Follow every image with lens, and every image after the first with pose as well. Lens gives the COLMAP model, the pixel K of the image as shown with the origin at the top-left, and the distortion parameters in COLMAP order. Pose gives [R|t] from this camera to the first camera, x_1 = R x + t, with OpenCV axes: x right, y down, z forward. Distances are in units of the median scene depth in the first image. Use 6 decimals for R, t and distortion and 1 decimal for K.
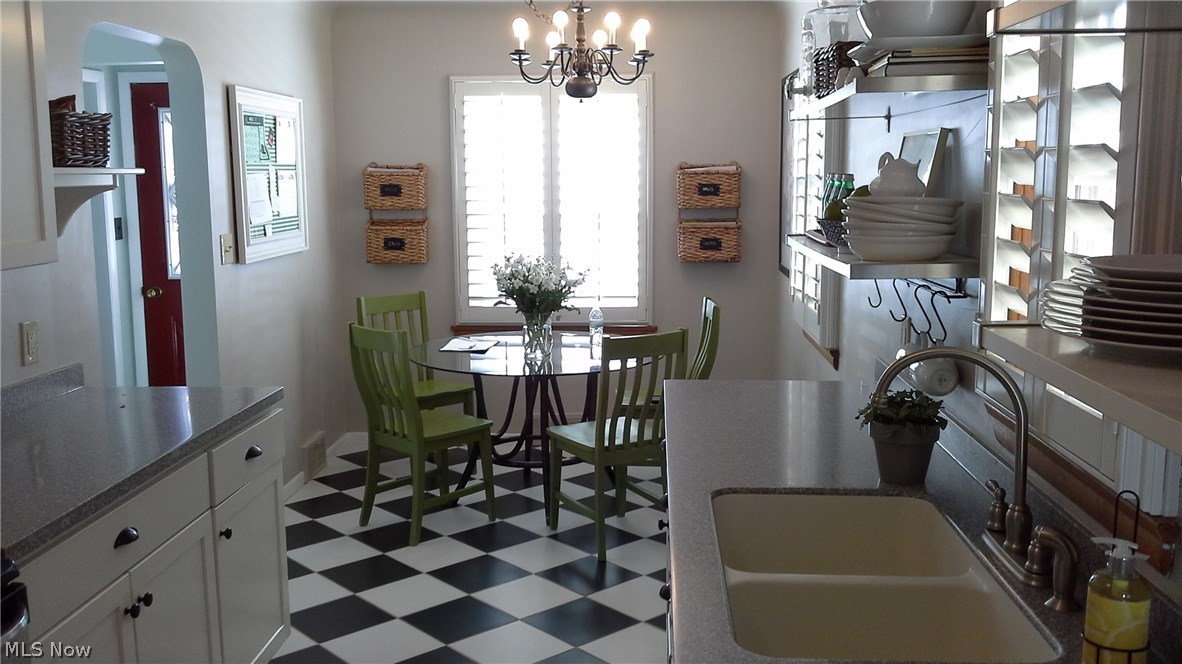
lens RADIAL K [[1085.9, 0, 590.5], [0, 1085.9, 330.7], [0, 0, 1]] dist [0.011694, 0.000000]
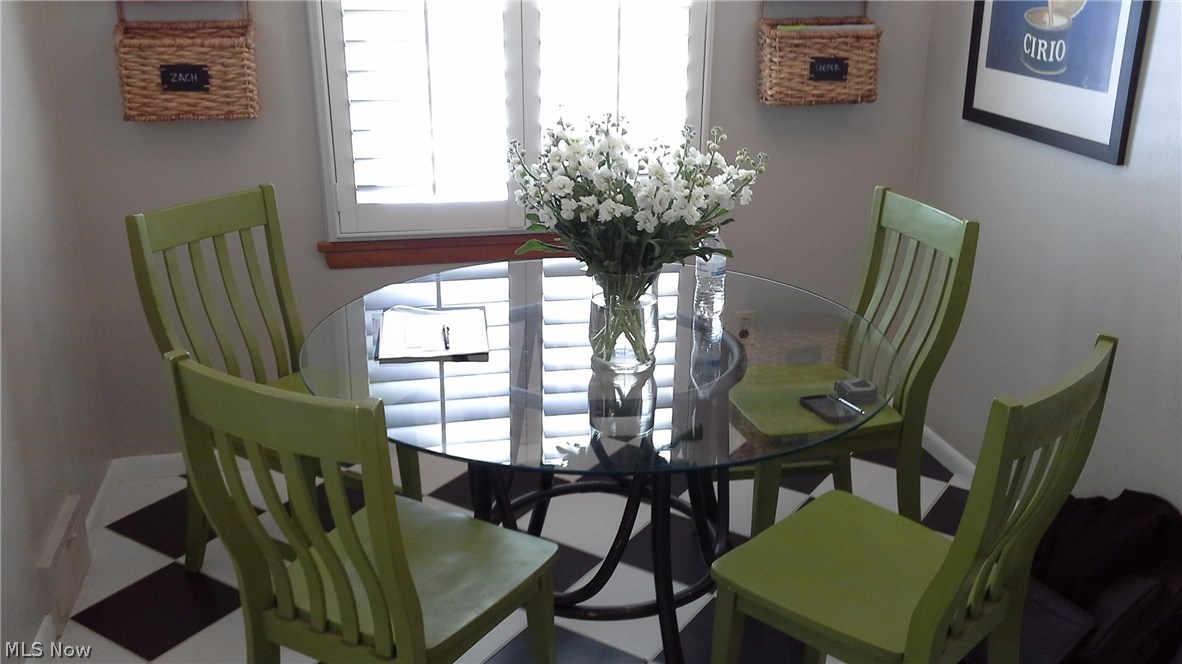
lens RADIAL K [[1085.9, 0, 593.0], [0, 1085.9, 359.9], [0, 0, 1]] dist [0.011694, 0.000000]
pose [[0.963758, -0.084144, 0.253161, -0.142751], [0.025509, 0.973674, 0.226512, -0.064662], [-0.265556, -0.211845, 0.940533, 0.505113]]
